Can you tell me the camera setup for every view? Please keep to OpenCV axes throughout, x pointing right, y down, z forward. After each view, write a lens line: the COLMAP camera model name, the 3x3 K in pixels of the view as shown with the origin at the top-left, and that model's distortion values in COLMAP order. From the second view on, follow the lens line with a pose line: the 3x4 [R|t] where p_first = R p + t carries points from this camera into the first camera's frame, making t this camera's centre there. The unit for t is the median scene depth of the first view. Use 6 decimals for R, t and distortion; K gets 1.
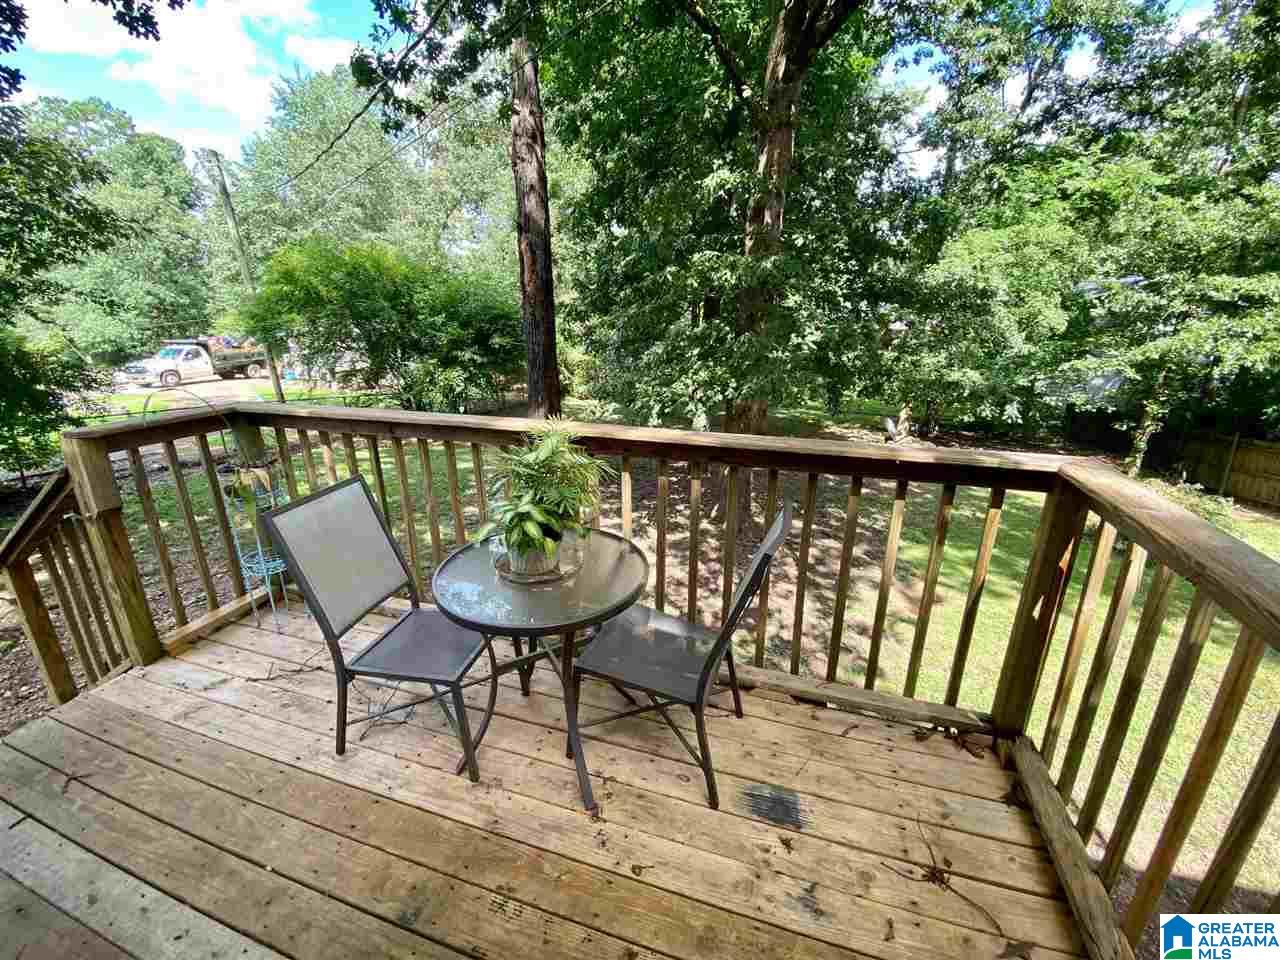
lens RADIAL K [[516.7, 0, 644.8], [0, 516.7, 477.8], [0, 0, 1]] dist [0.016460, -0.016812]
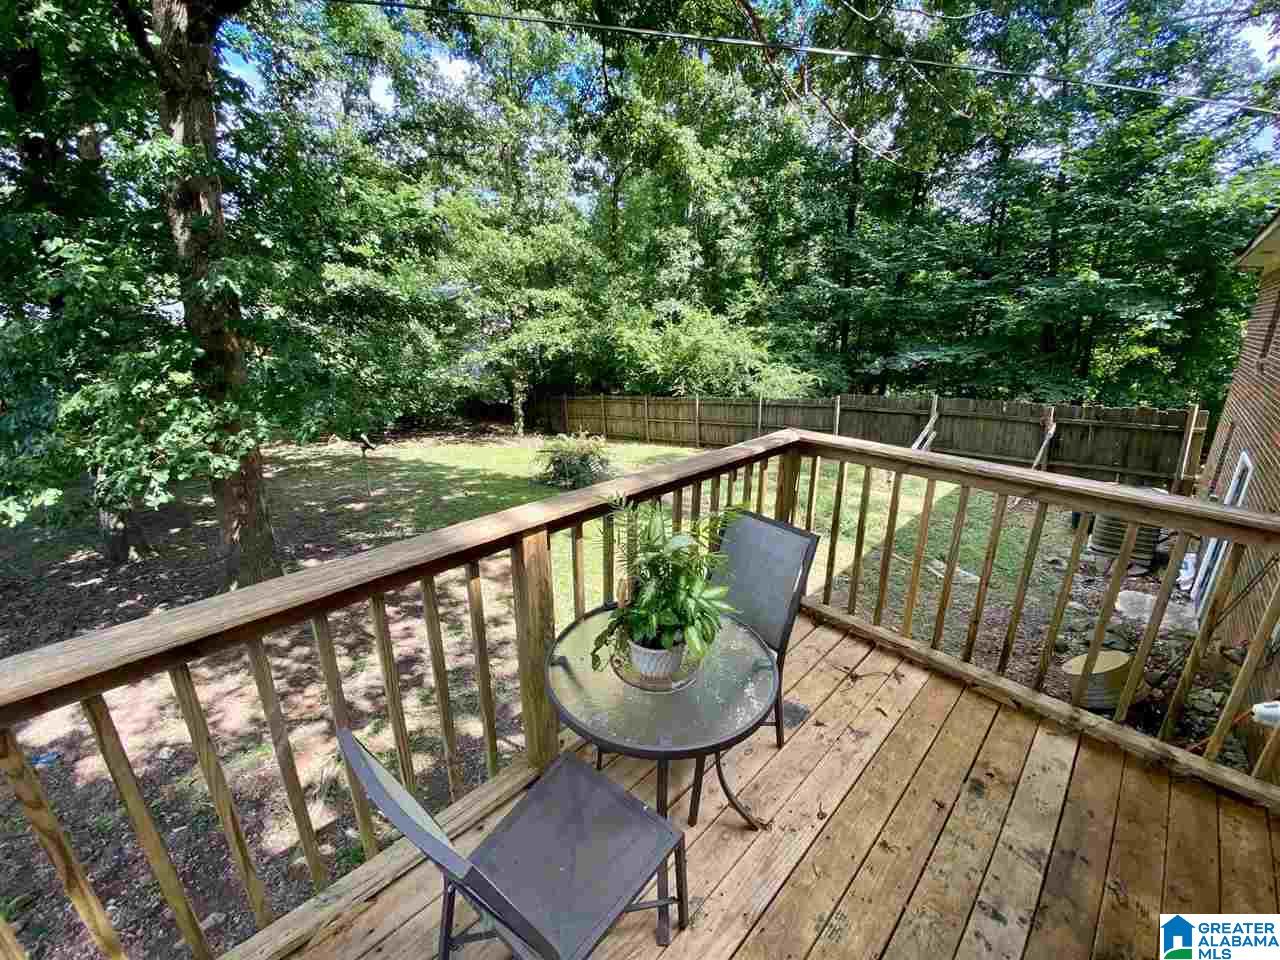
lens RADIAL K [[516.7, 0, 633.4], [0, 516.7, 479.8], [0, 0, 1]] dist [0.016460, -0.016812]
pose [[0.481556, -0.272510, 0.832972, -0.118110], [0.267166, 0.950838, 0.156616, -0.036240], [-0.834701, 0.147122, 0.530687, 0.067521]]
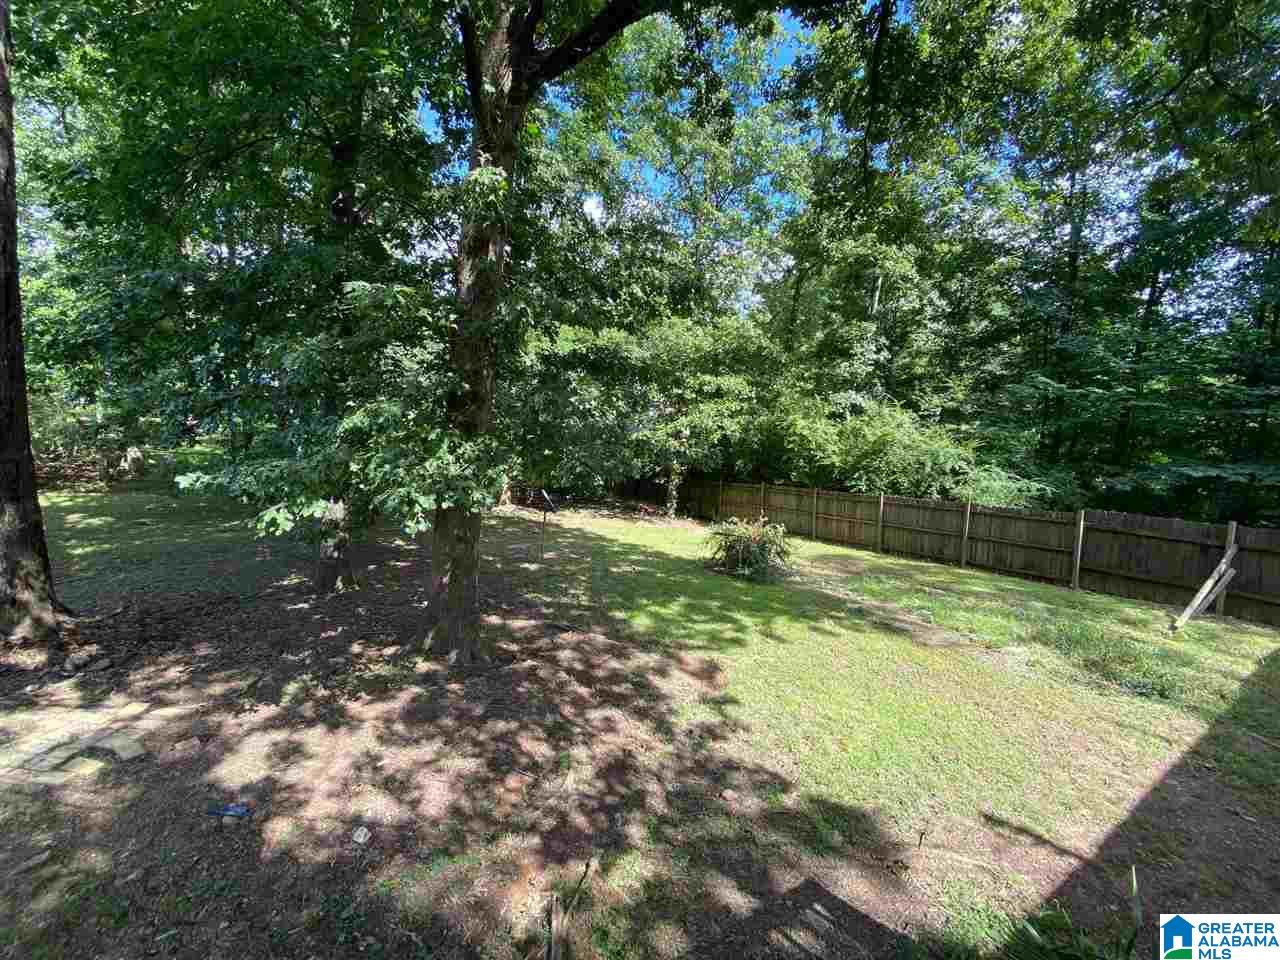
lens RADIAL K [[516.7, 0, 639.3], [0, 516.7, 478.7], [0, 0, 1]] dist [0.016460, -0.016812]
pose [[0.677849, -0.065792, 0.732252, -0.122908], [0.165005, 0.984194, -0.064317, -0.040500], [-0.716446, 0.164422, 0.677990, 0.199934]]
